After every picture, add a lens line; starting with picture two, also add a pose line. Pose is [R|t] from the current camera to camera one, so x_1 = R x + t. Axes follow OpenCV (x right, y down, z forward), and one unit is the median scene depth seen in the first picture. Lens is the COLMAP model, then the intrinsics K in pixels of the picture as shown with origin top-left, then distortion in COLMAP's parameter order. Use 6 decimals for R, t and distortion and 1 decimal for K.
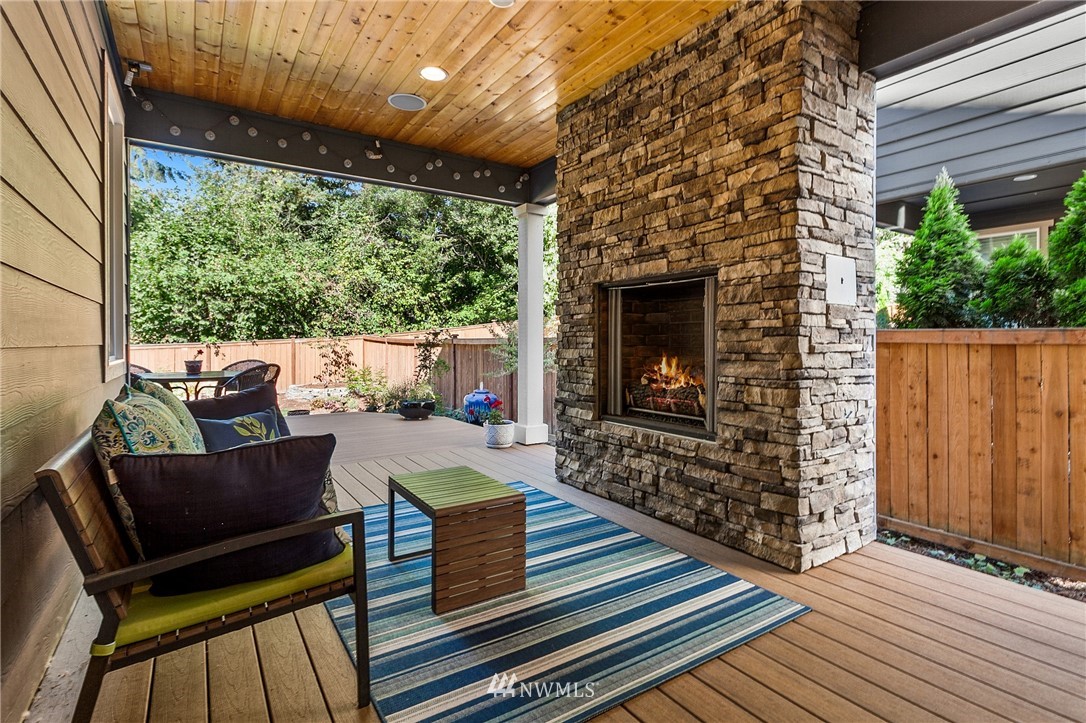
lens RADIAL K [[531.3, 0, 547.7], [0, 531.3, 340.8], [0, 0, 1]] dist [0.001246, 0.000450]
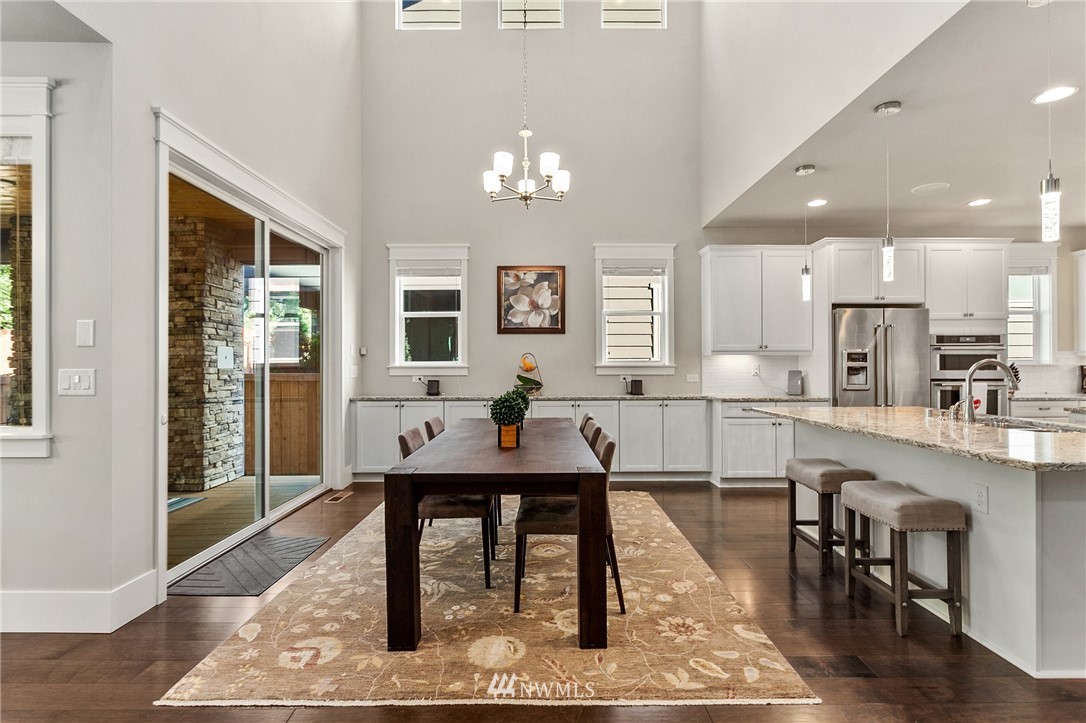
lens RADIAL K [[525.5, 0, 545.9], [0, 525.5, 359.2], [0, 0, 1]] dist [0.002627, 0.001732]
pose [[0.552411, 0.003927, 0.833562, -0.545786], [0.003710, 0.999967, -0.007169, -0.088502], [-0.833563, 0.007053, 0.552379, -1.347135]]
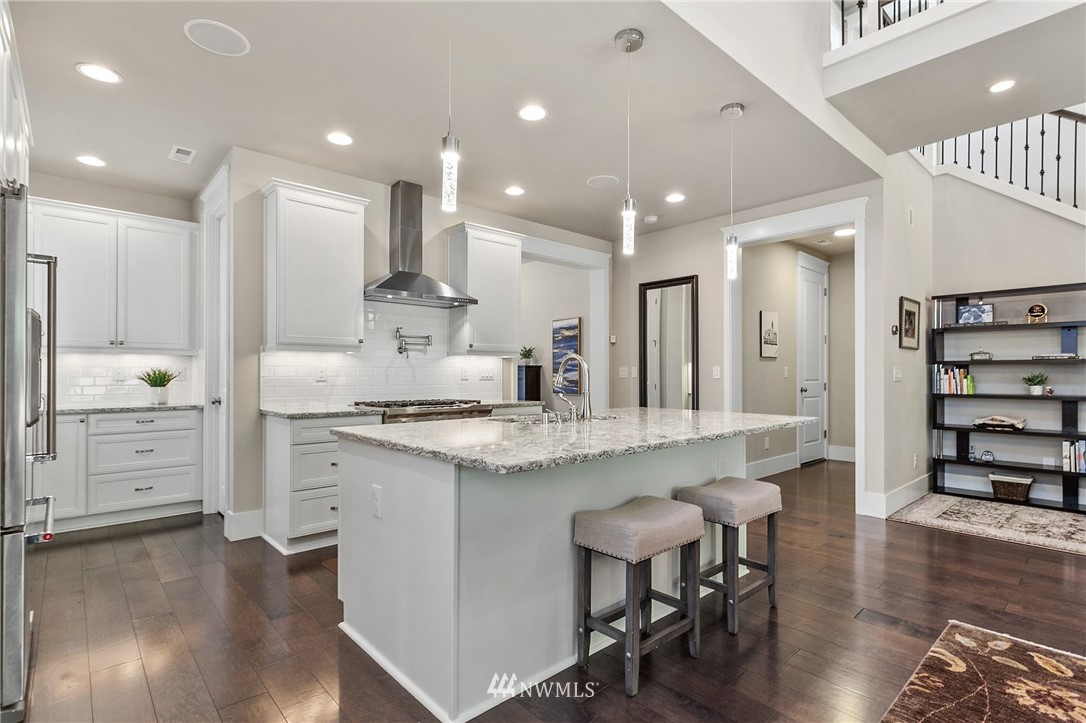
lens RADIAL K [[526.3, 0, 542.5], [0, 526.3, 369.7], [0, 0, 1]] dist [0.000478, 0.000023]
pose [[-0.989801, -0.000924, -0.142452, 1.210504], [-0.000486, 0.999995, -0.003110, -0.055773], [0.142454, -0.003009, -0.989797, -0.389299]]
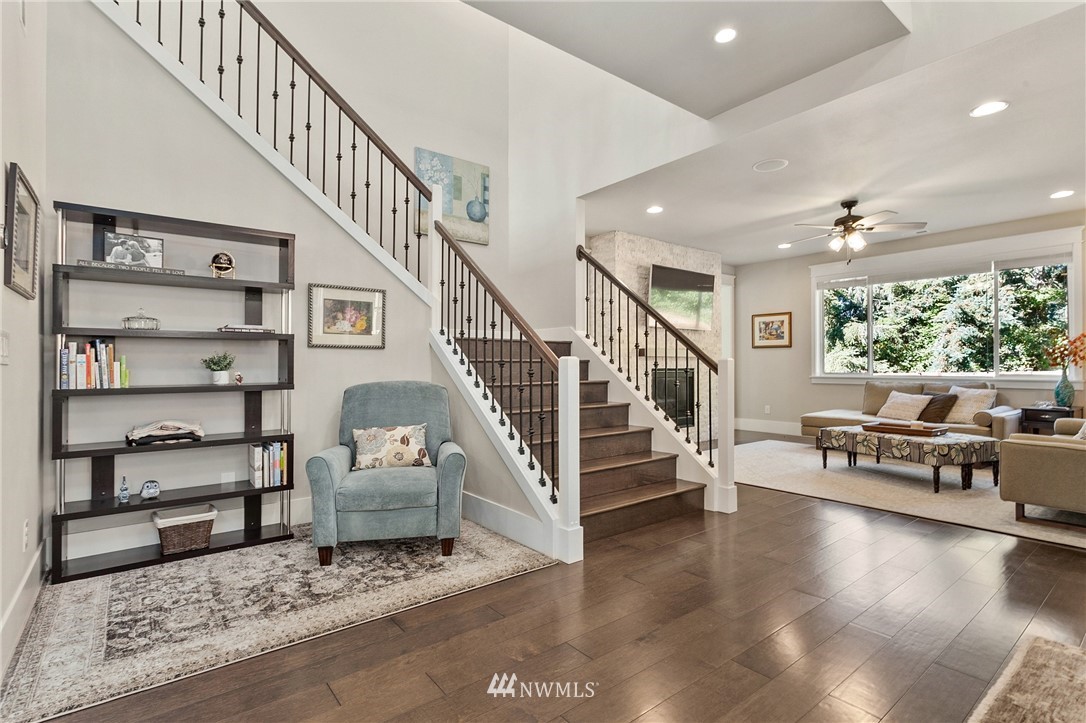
lens RADIAL K [[525.5, 0, 545.9], [0, 525.5, 359.2], [0, 0, 1]] dist [0.002627, 0.001732]
pose [[0.080224, -0.009603, -0.996731, 0.568257], [-0.000468, 0.999953, -0.009672, -0.023575], [0.996777, 0.001242, 0.080216, -1.273642]]
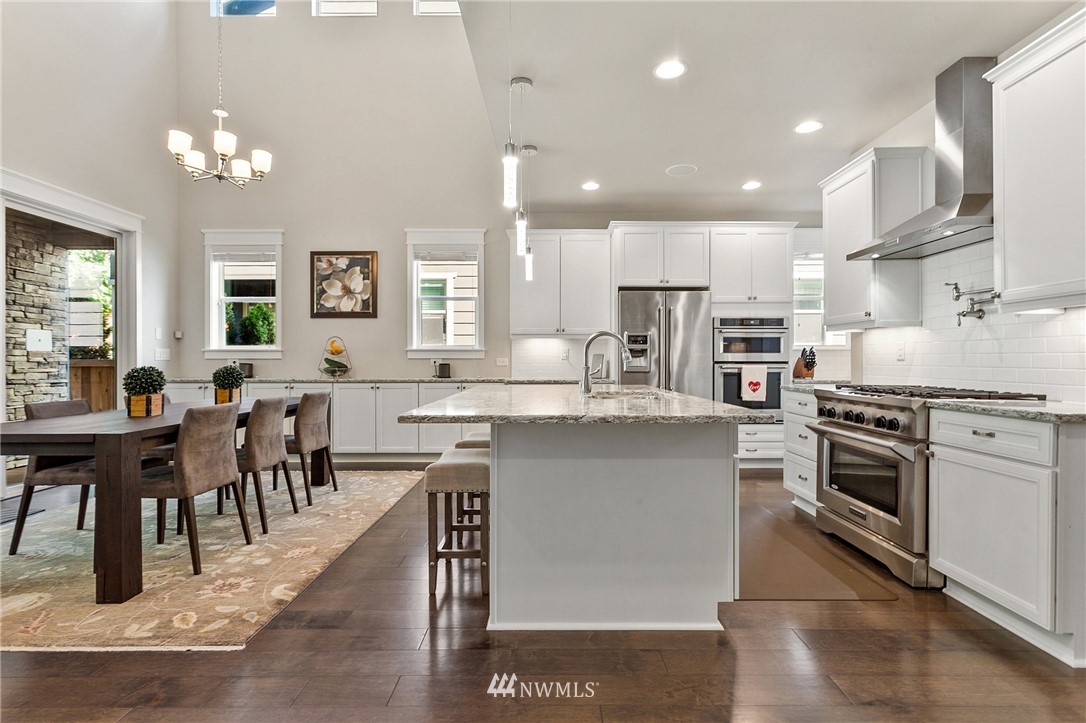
lens RADIAL K [[522.5, 0, 544.5], [0, 522.5, 359.8], [0, 0, 1]] dist [0.005040, 0.001028]
pose [[0.564198, -0.001466, 0.825638, -0.077418], [0.001930, 0.999998, 0.000458, -0.029086], [-0.825637, 0.001335, 0.564200, -2.079373]]
